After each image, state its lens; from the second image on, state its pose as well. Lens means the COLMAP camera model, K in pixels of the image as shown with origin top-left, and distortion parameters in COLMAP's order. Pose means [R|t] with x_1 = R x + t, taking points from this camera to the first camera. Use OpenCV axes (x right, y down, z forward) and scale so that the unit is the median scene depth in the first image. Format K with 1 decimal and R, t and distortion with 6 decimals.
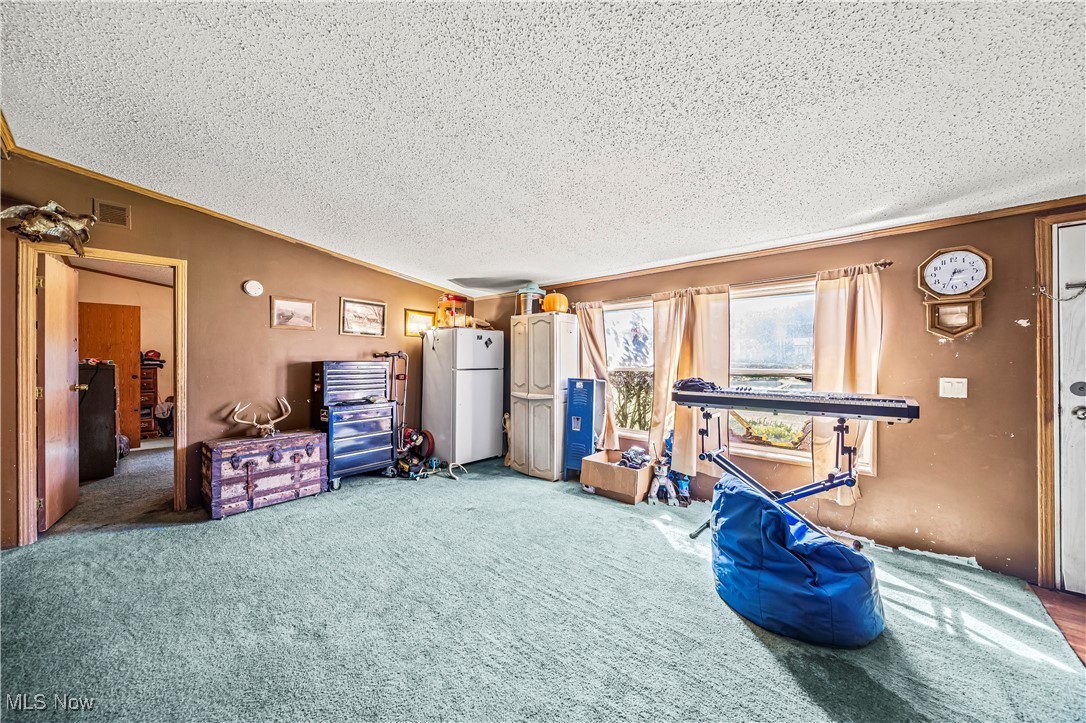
lens RADIAL K [[381.2, 0, 545.2], [0, 381.2, 359.9], [0, 0, 1]] dist [-0.002668, -0.001049]
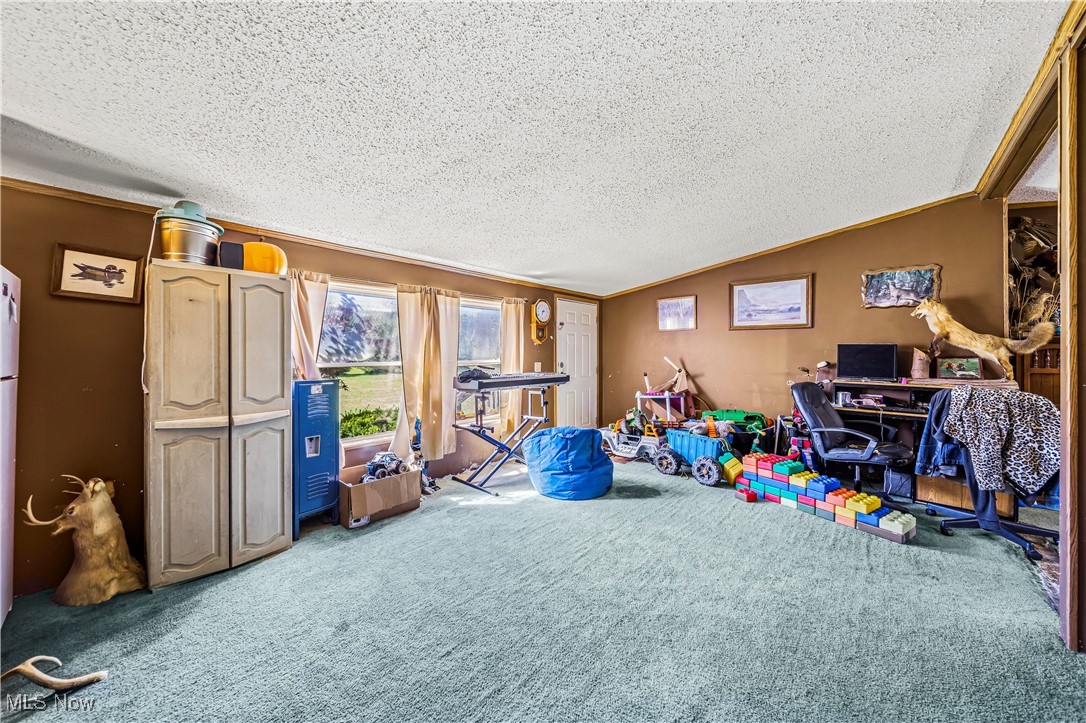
lens RADIAL K [[381.2, 0, 548.5], [0, 381.2, 353.0], [0, 0, 1]] dist [-0.002668, -0.001049]
pose [[0.006818, 0.001120, 0.999976, -0.759818], [0.000780, 0.999999, -0.001126, -0.000342], [-0.999976, 0.000787, 0.006817, 0.721467]]
